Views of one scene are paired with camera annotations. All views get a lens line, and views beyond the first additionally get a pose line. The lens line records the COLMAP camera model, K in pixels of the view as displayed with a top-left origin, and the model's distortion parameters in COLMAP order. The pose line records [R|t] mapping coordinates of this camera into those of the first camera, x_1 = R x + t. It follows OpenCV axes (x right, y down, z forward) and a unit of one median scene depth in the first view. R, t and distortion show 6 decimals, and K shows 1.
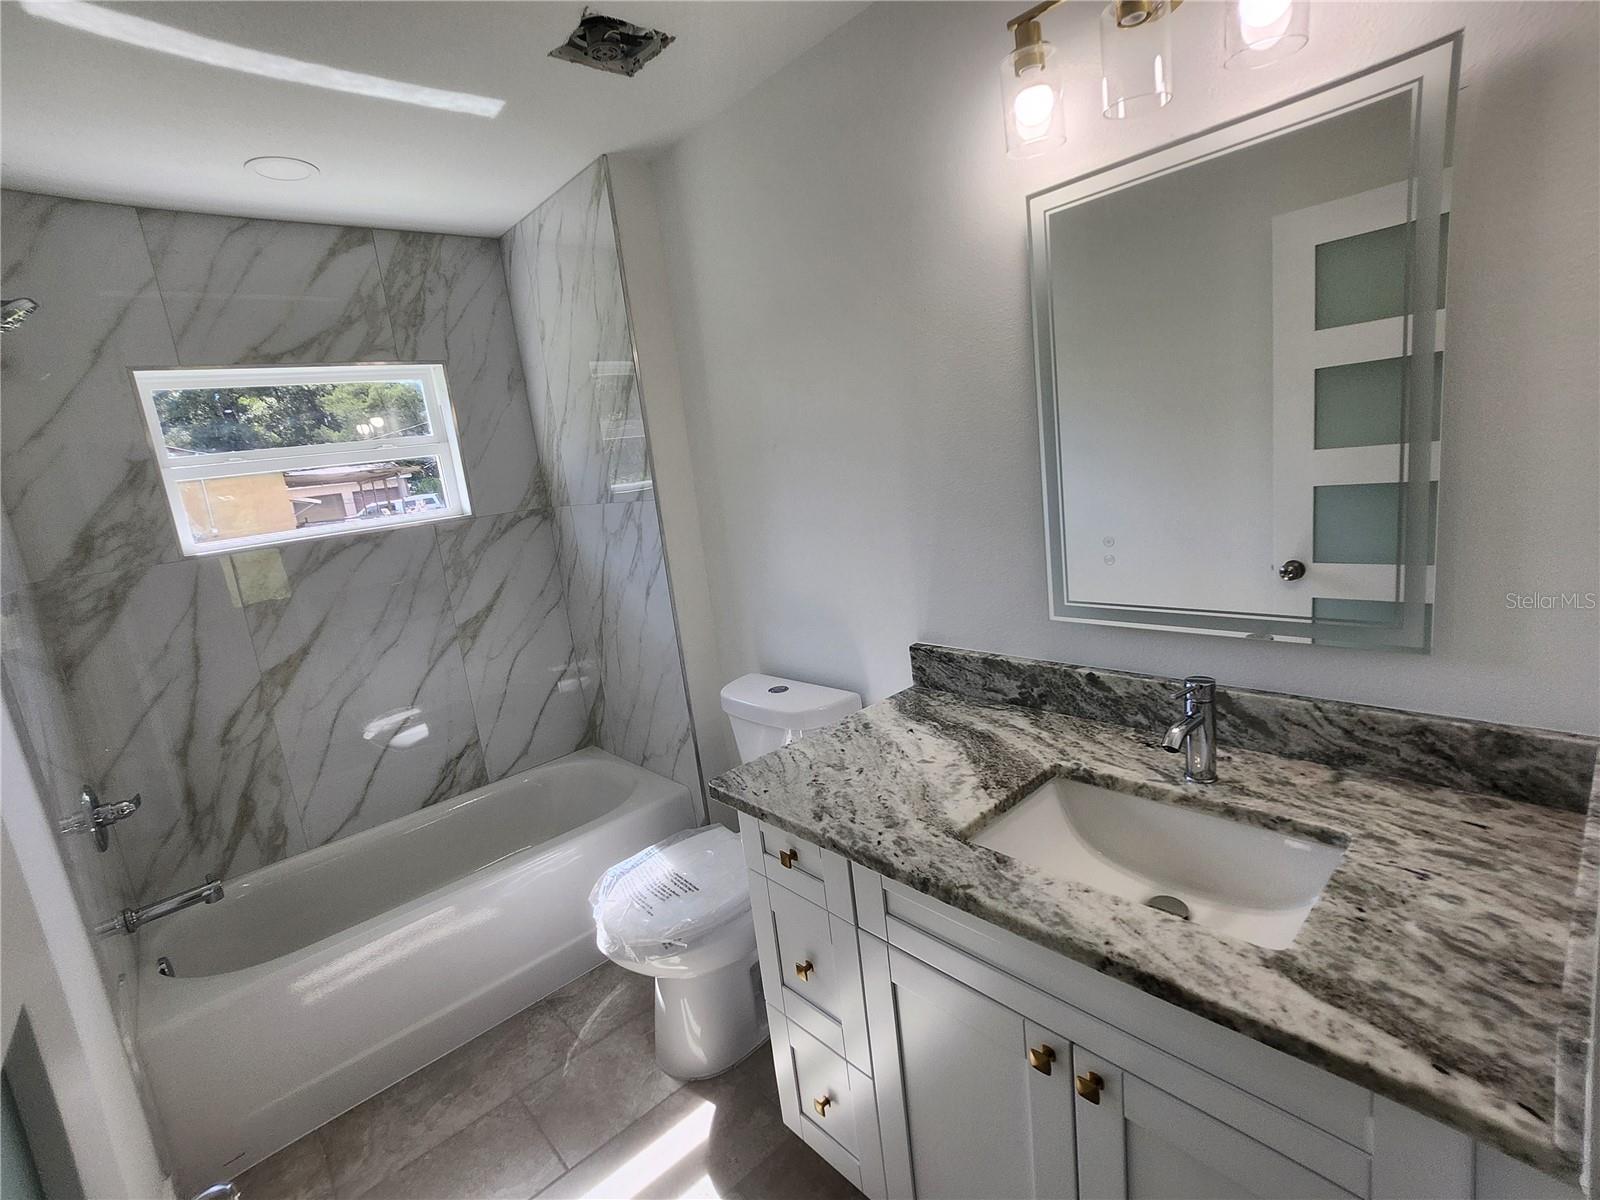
lens RADIAL K [[739.5, 0, 794.7], [0, 739.5, 592.1], [0, 0, 1]] dist [-0.014107, -0.000195]
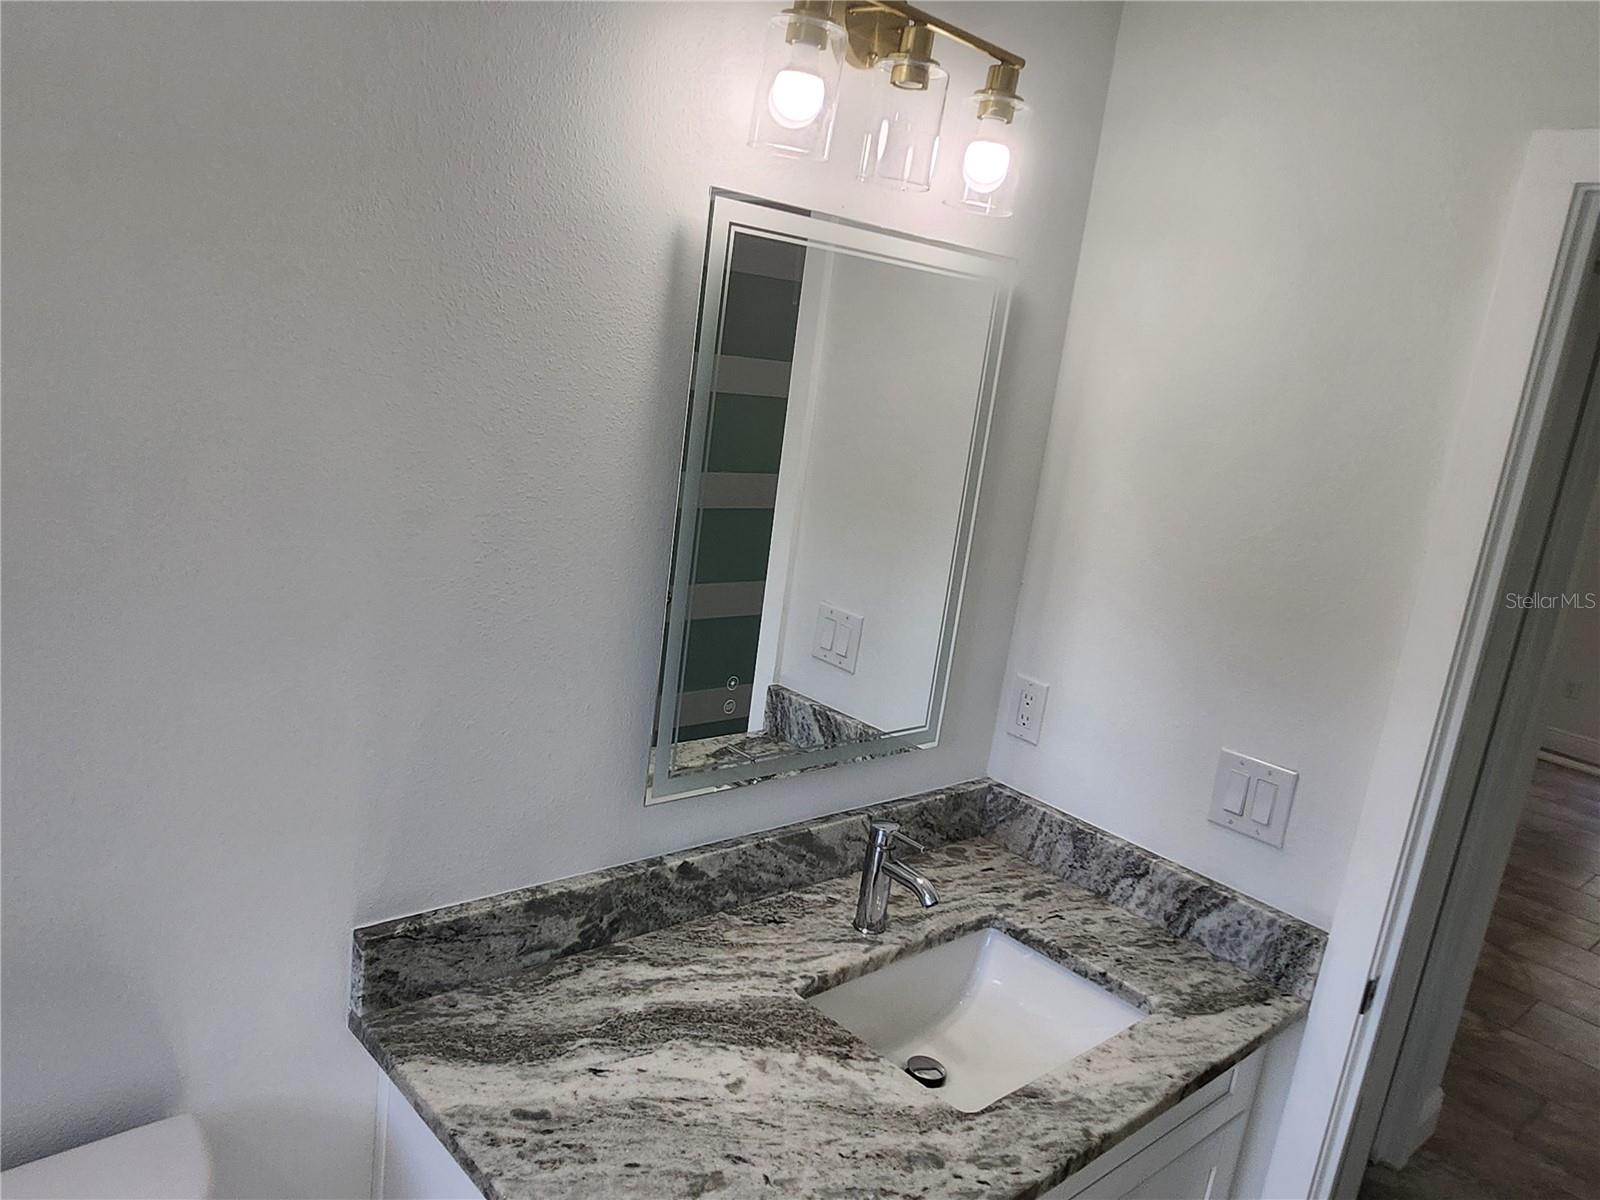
lens RADIAL K [[1148.8, 0, 814.7], [0, 1148.8, 606.6], [0, 0, 1]] dist [-0.019724, 0.008123]
pose [[-0.015920, -0.098867, 0.994973, -0.367439], [0.057256, 0.993376, 0.099624, -0.128936], [-0.998233, 0.058554, -0.010154, 0.463094]]
